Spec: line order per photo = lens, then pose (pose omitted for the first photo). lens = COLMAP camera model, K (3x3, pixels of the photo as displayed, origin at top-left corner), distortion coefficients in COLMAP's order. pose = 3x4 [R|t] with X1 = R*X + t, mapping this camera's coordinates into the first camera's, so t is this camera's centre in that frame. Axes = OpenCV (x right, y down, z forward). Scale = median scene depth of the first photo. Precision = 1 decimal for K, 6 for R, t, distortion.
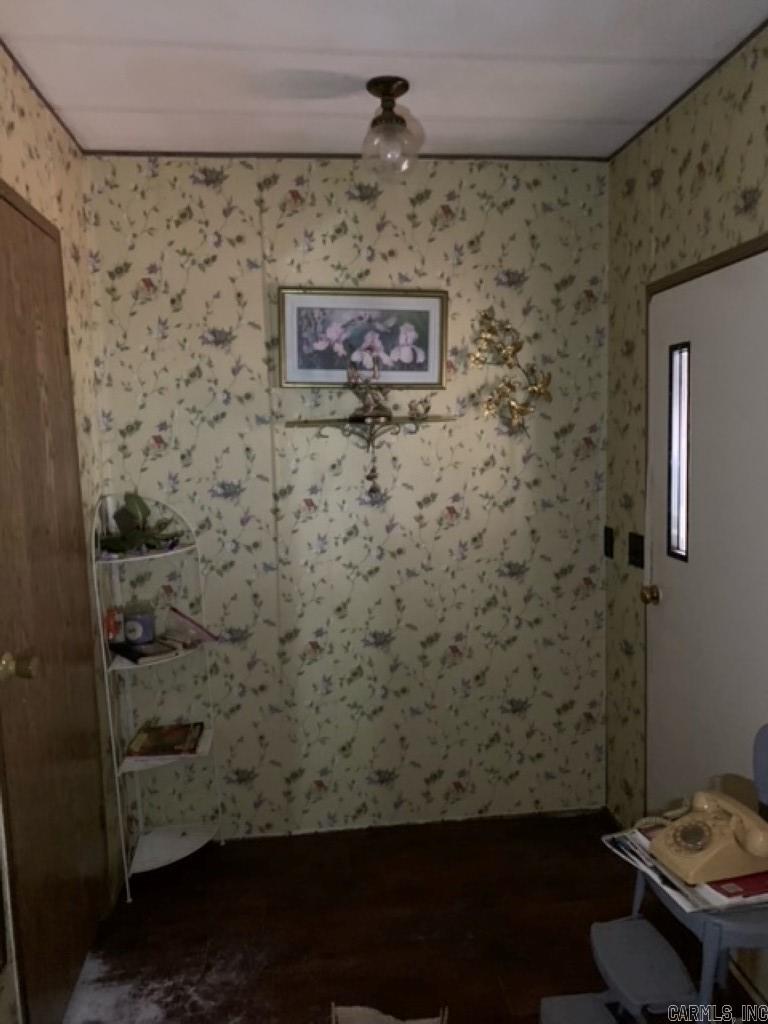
lens RADIAL K [[792.6, 0, 388.9], [0, 792.6, 515.9], [0, 0, 1]] dist [0.029957, -0.011869]
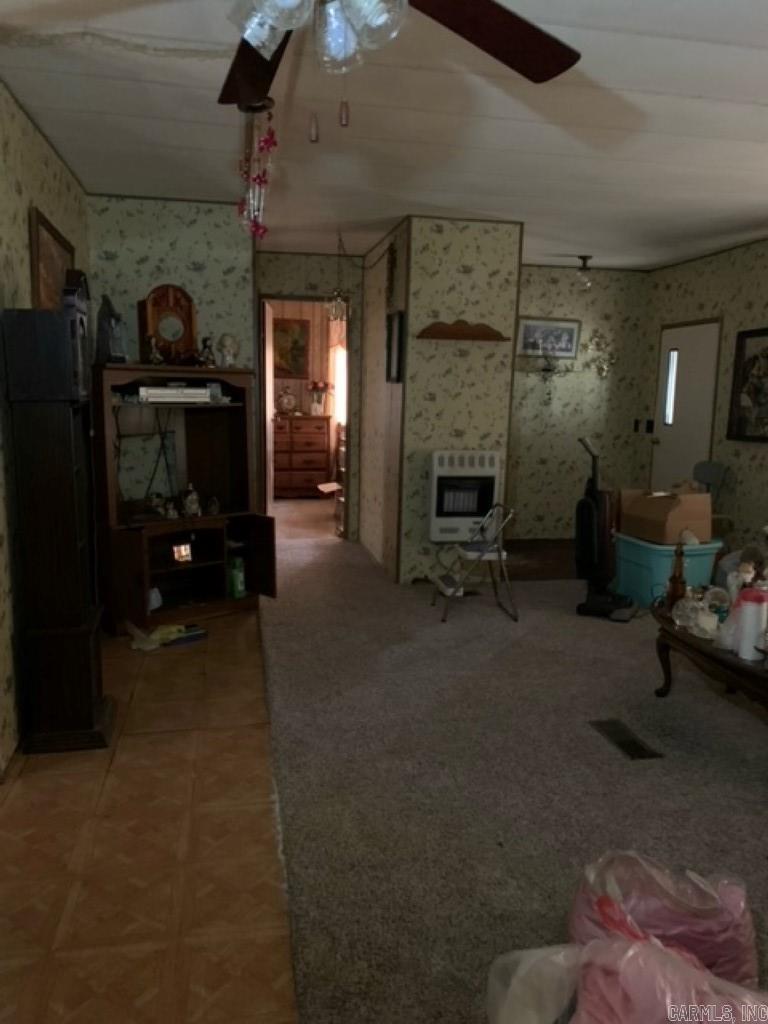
lens RADIAL K [[792.6, 0, 379.7], [0, 792.6, 510.0], [0, 0, 1]] dist [0.029957, -0.011869]
pose [[0.996188, 0.036840, 0.079074, -0.738526], [-0.040118, 0.998383, 0.040271, 0.239131], [-0.077463, -0.043289, 0.996055, -1.480283]]
